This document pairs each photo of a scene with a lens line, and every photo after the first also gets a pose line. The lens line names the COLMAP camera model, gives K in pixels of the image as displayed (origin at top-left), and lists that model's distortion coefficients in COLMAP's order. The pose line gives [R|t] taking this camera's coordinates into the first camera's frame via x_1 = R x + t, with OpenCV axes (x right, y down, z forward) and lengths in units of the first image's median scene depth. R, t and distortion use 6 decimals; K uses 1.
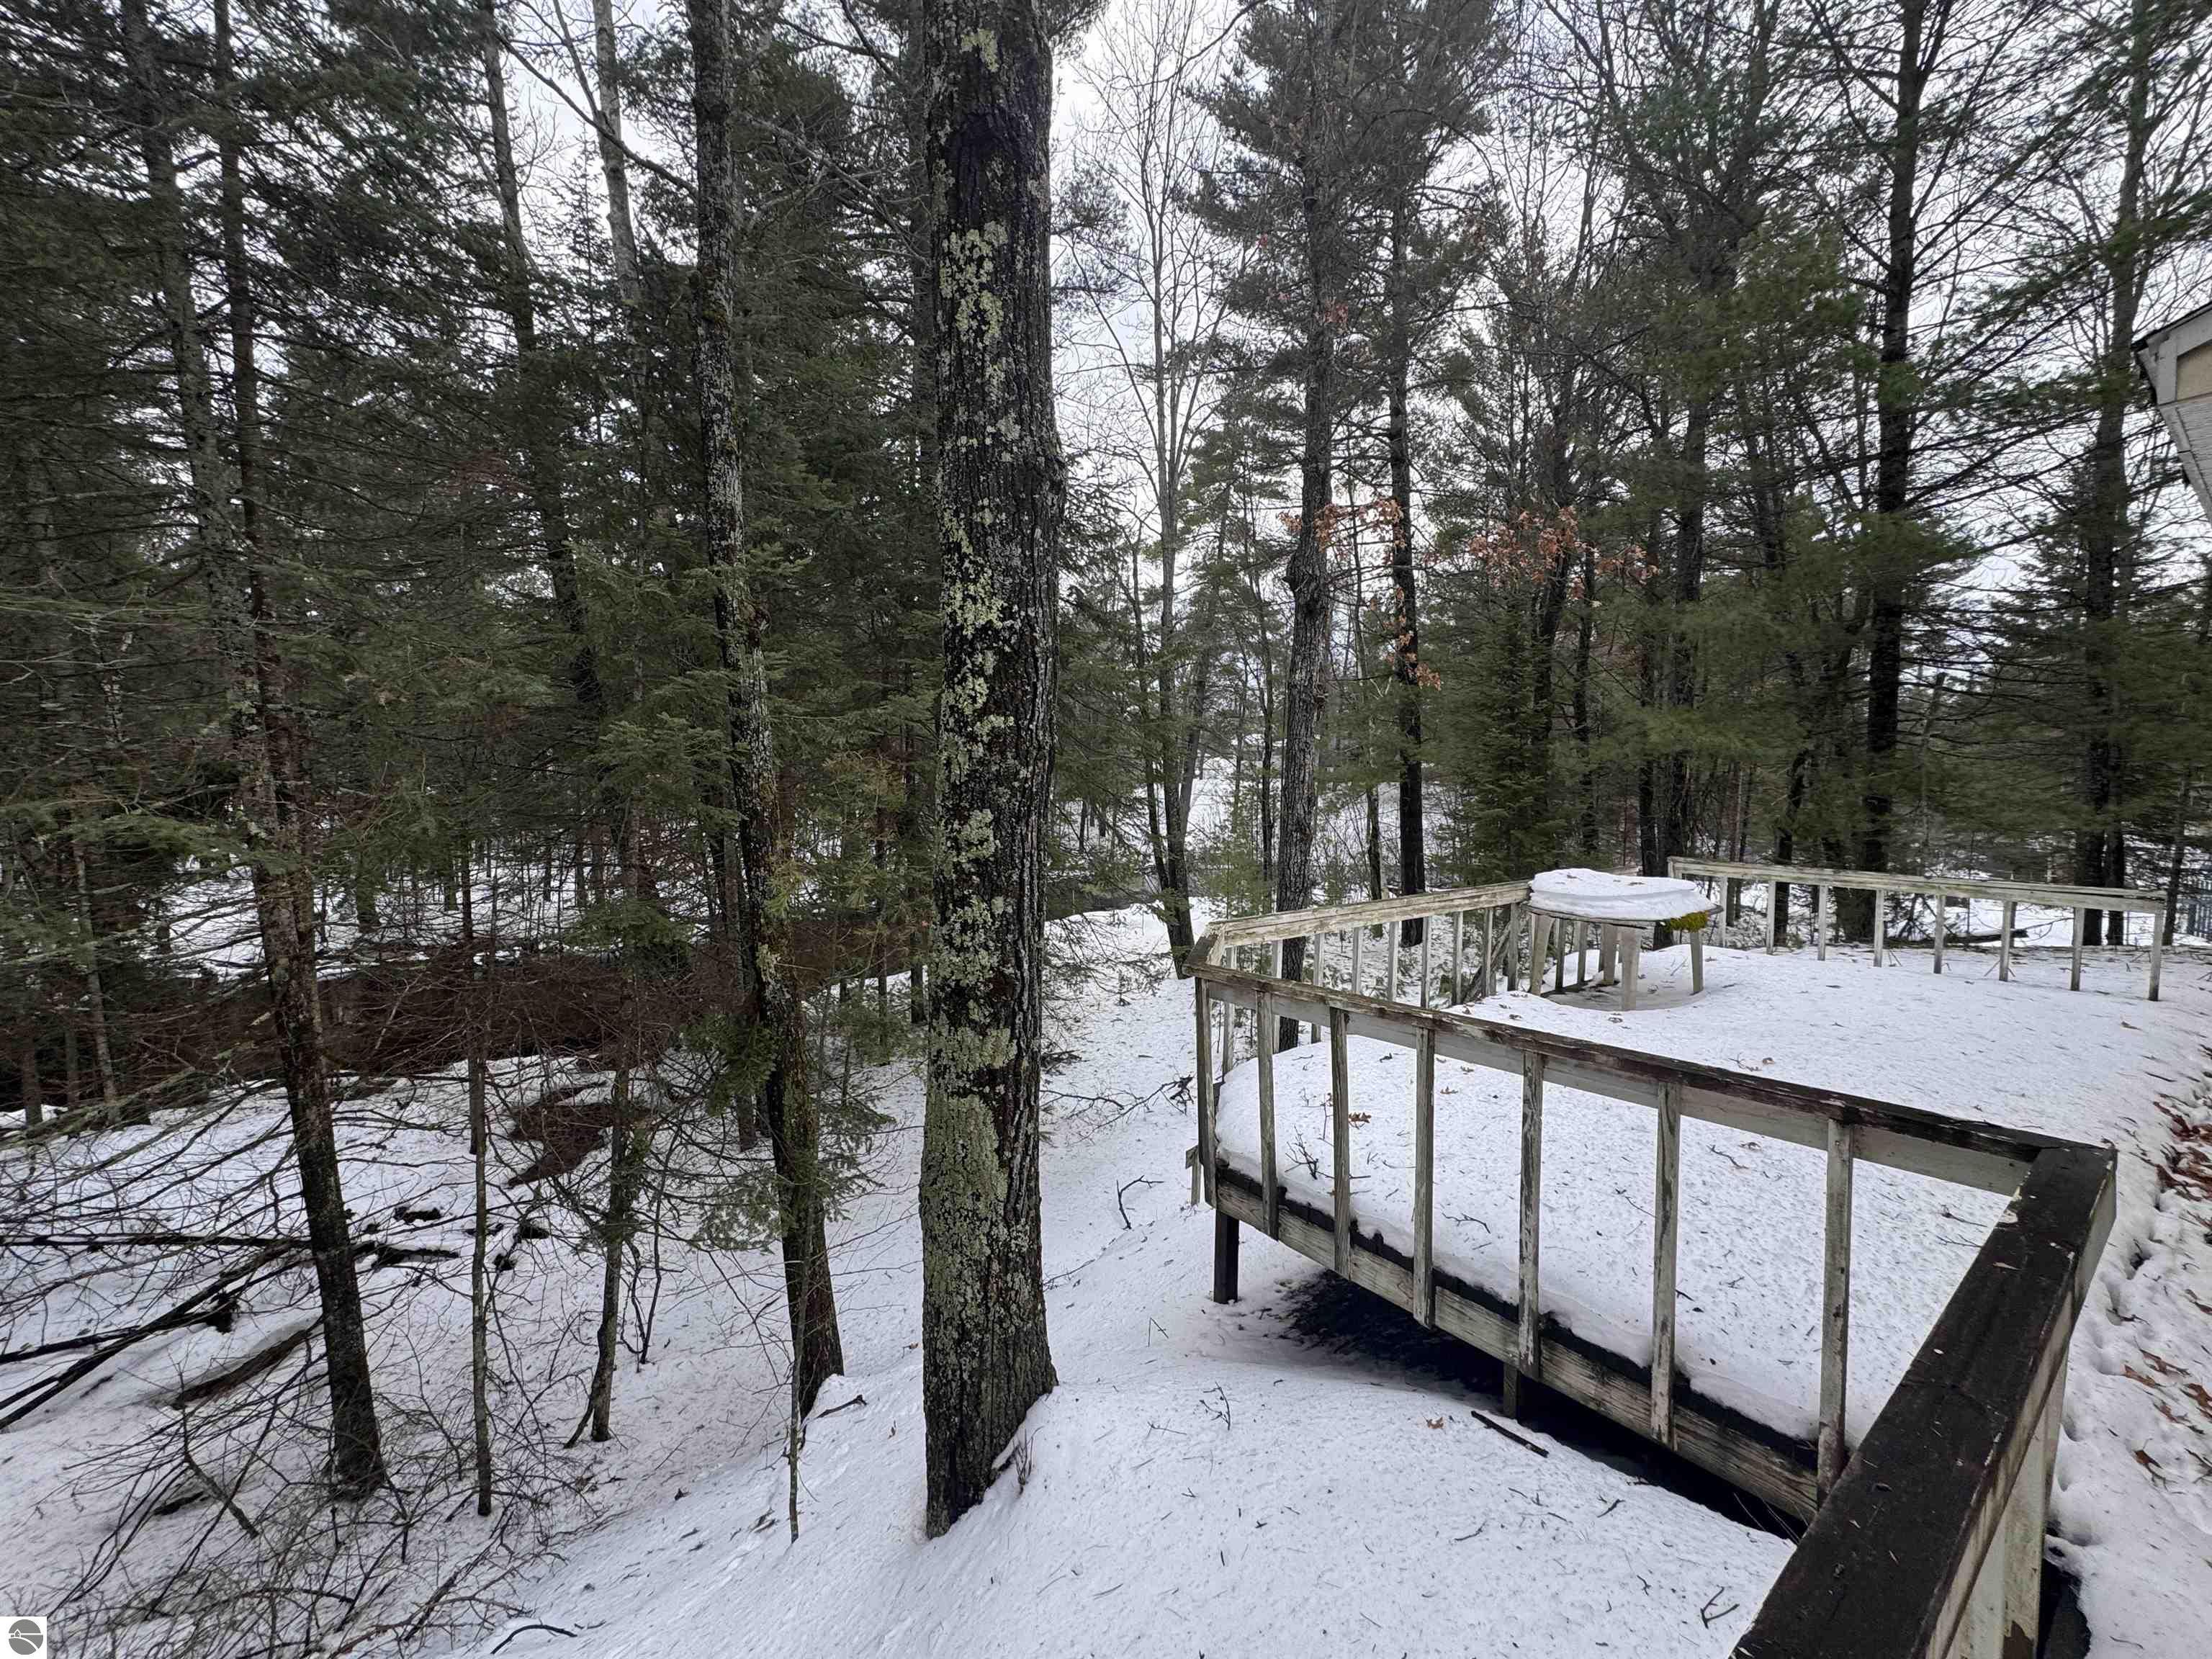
lens RADIAL K [[884.3, 0, 1083.1], [0, 884.3, 827.8], [0, 0, 1]] dist [-0.002469, -0.000096]
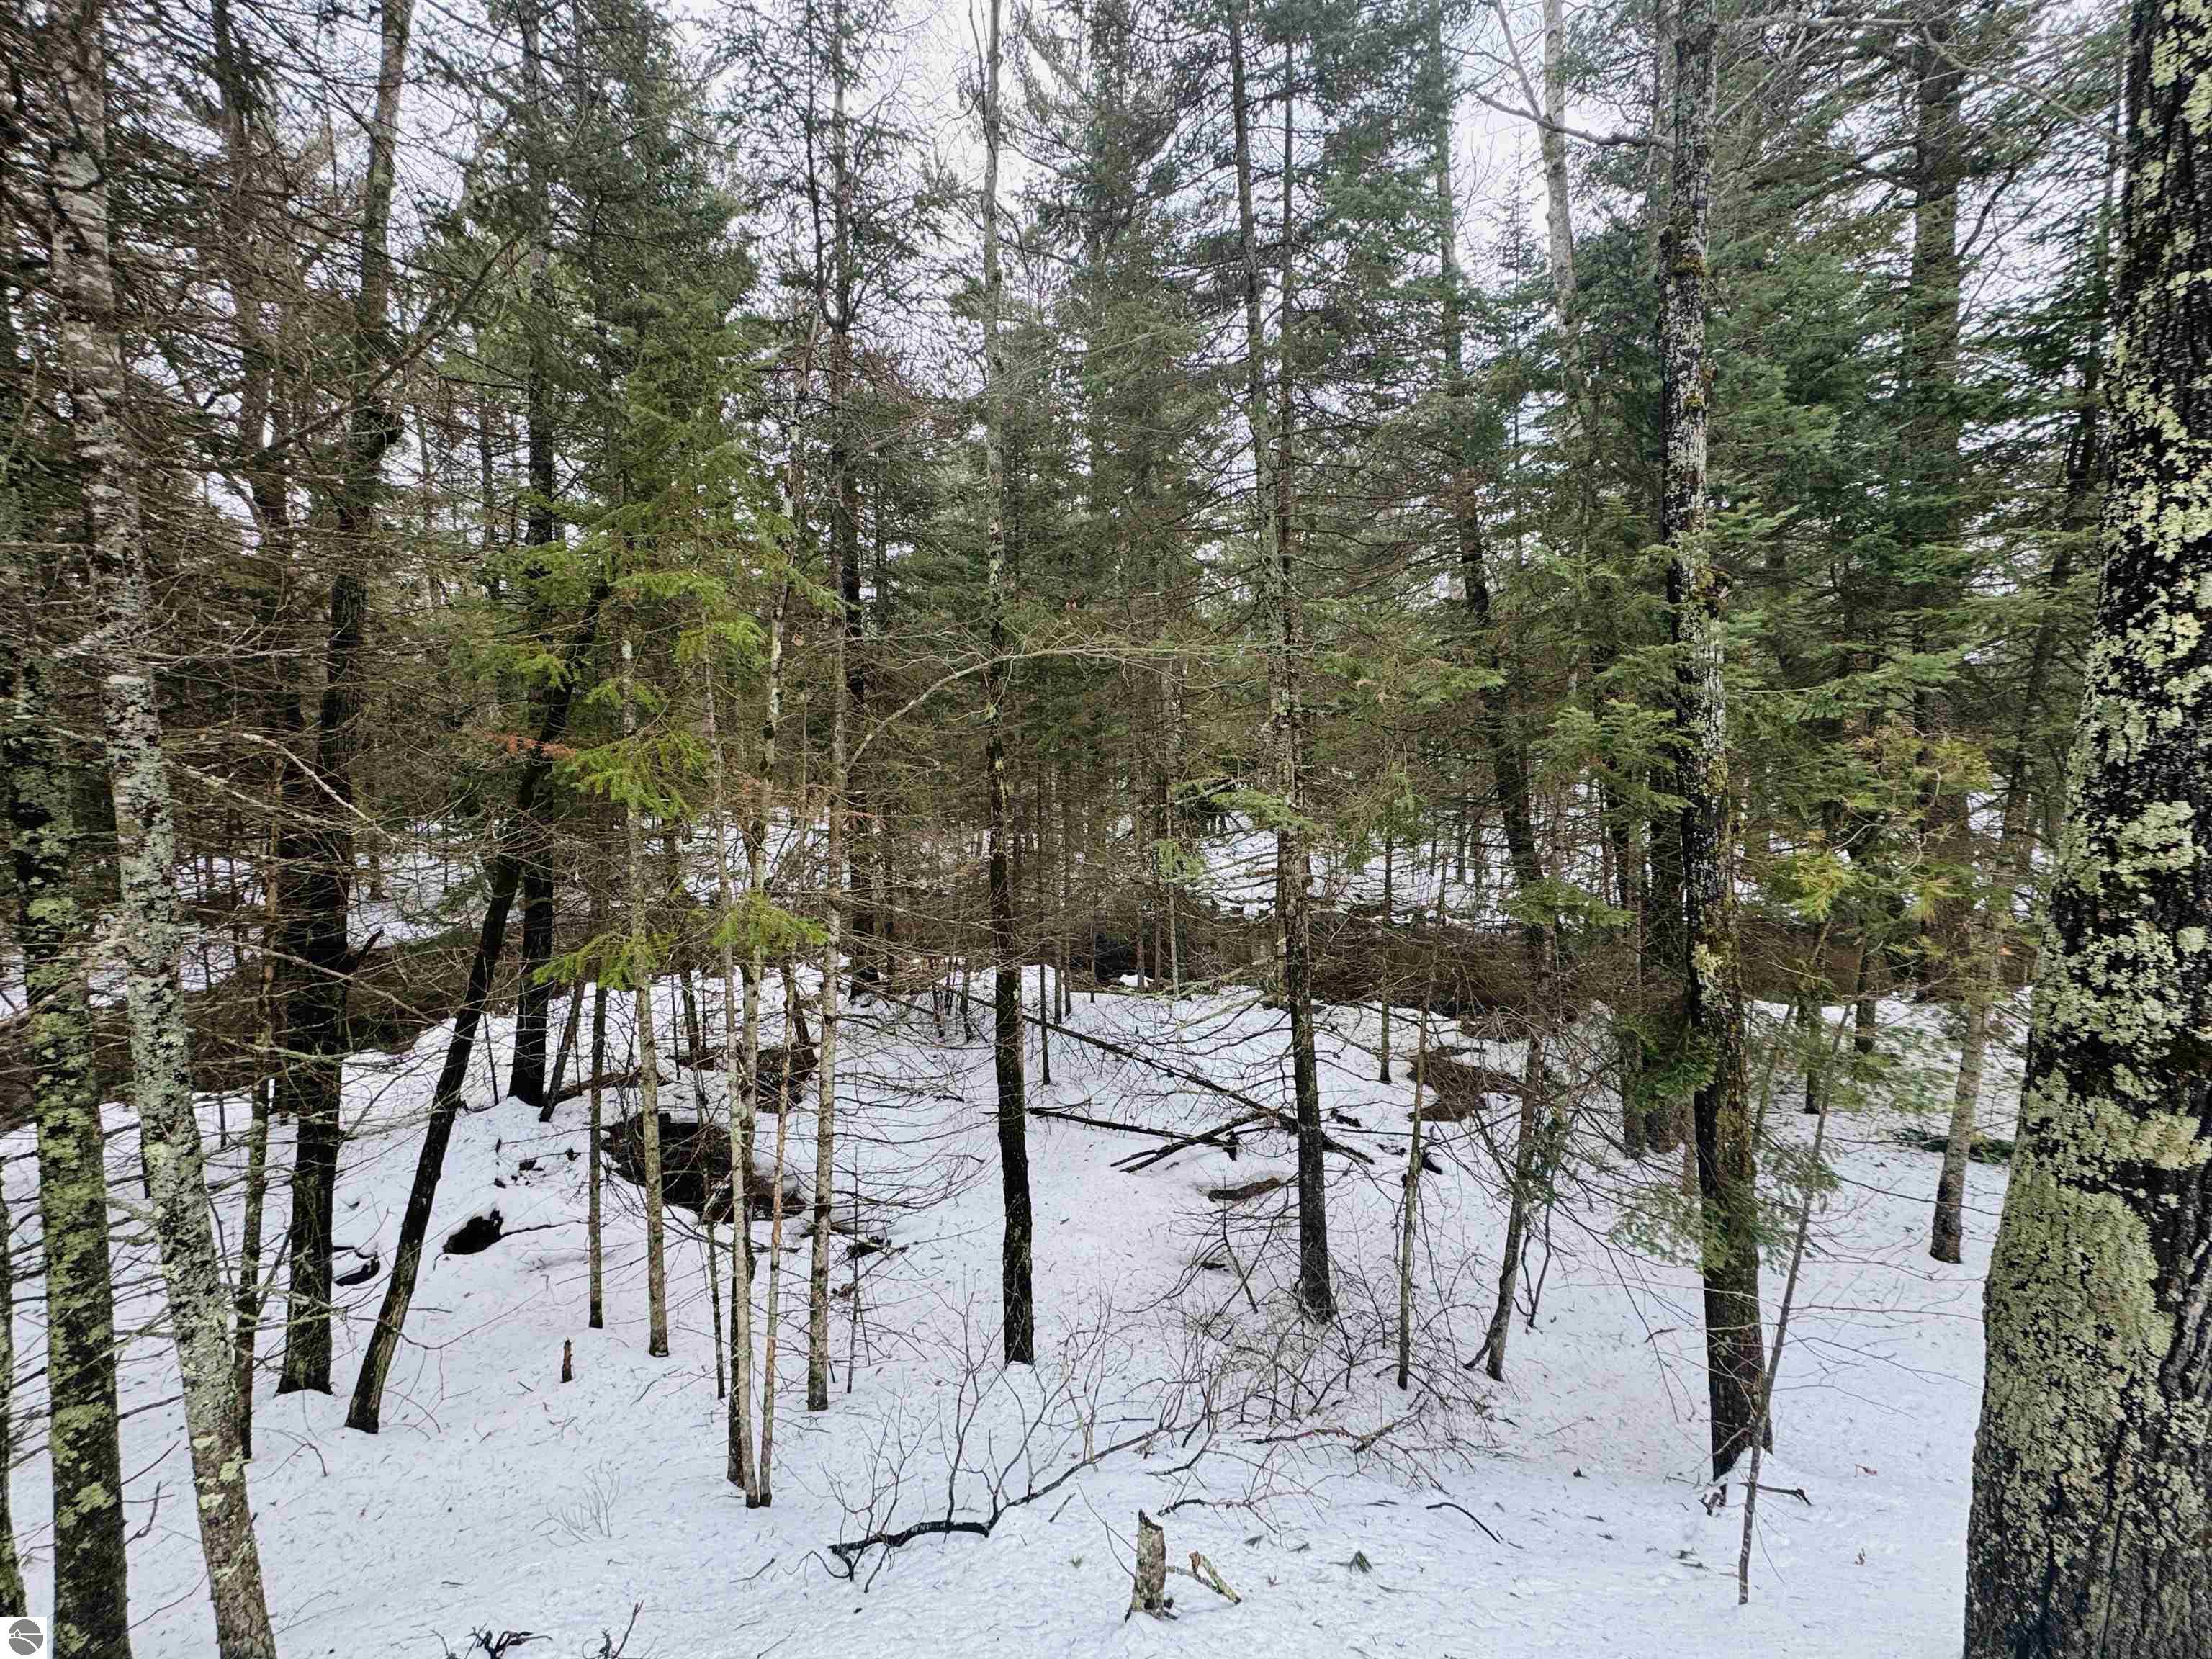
lens RADIAL K [[876.4, 0, 1104.9], [0, 876.4, 828.2], [0, 0, 1]] dist [-0.002337, 0.000327]
pose [[0.632831, 0.052107, -0.772535, -0.061396], [-0.039780, 0.998603, 0.034769, 0.005633], [0.773268, 0.008729, 0.634019, -0.055615]]
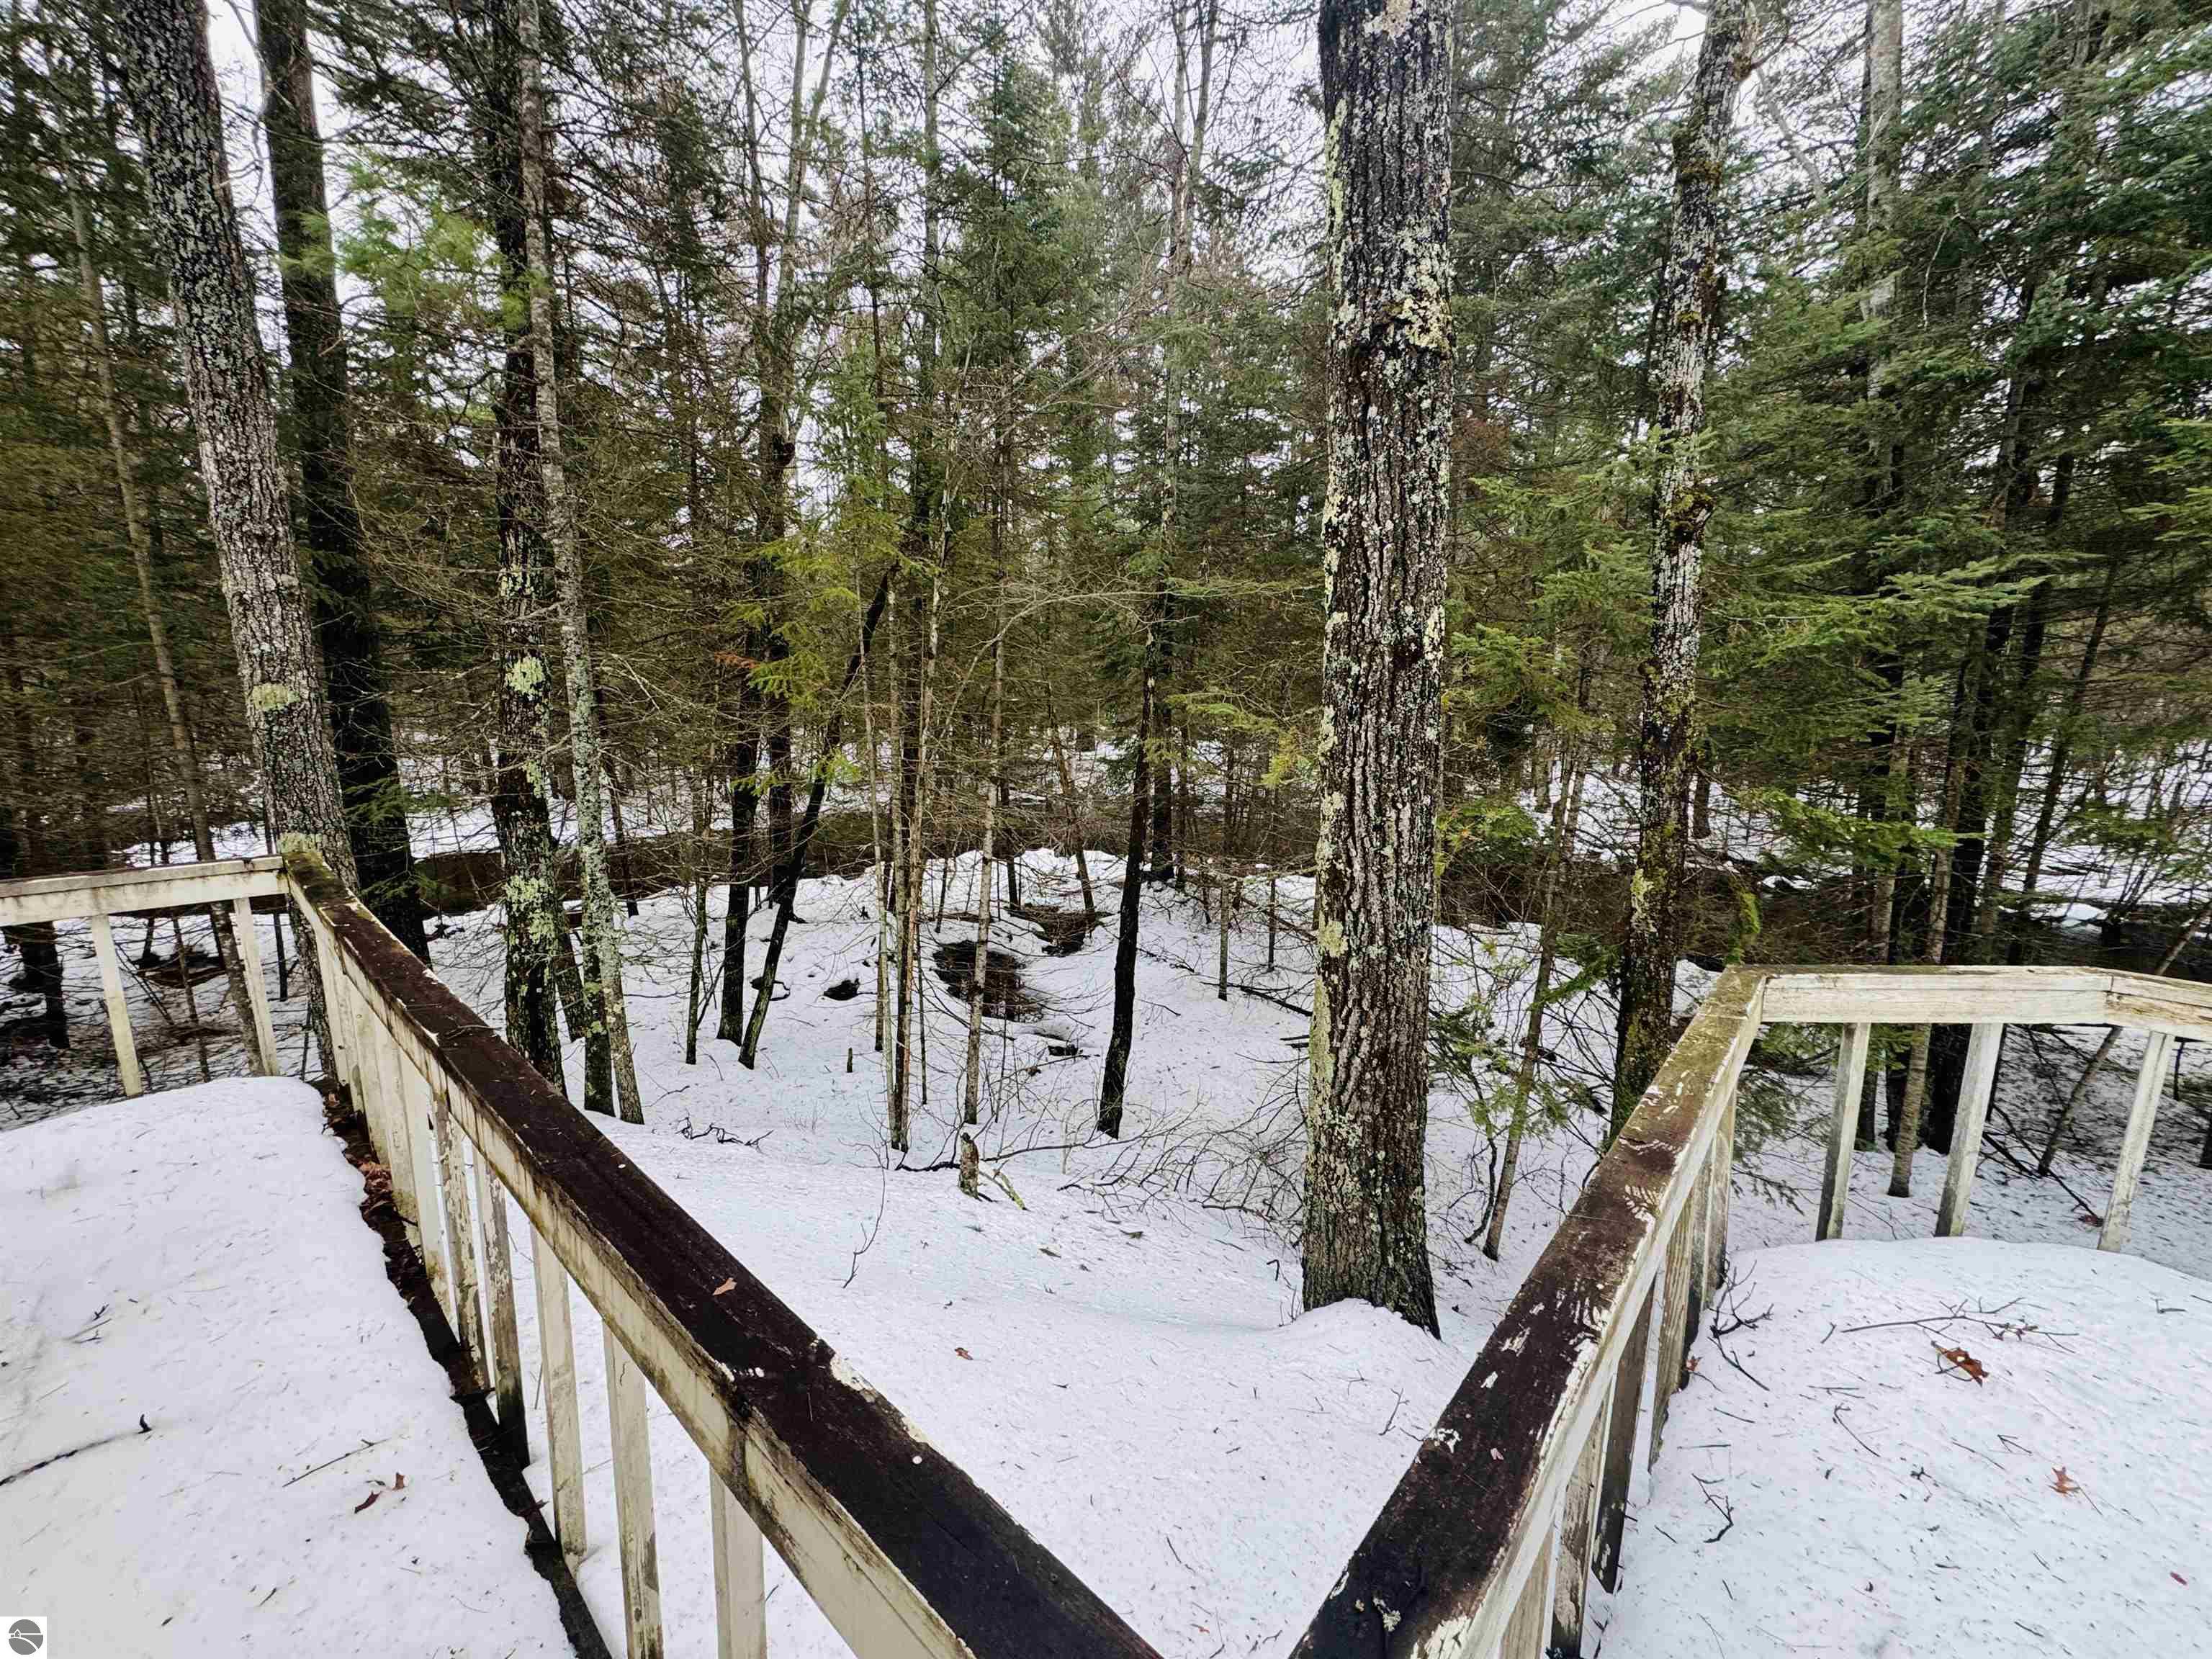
lens RADIAL K [[948.6, 0, 1211.3], [0, 948.6, 843.1], [0, 0, 1]] dist [-0.003065, 0.000508]
pose [[0.214939, 0.158392, -0.963698, 0.520231], [-0.075466, 0.986504, 0.145309, -0.006985], [0.973708, 0.041493, 0.223991, 0.338737]]
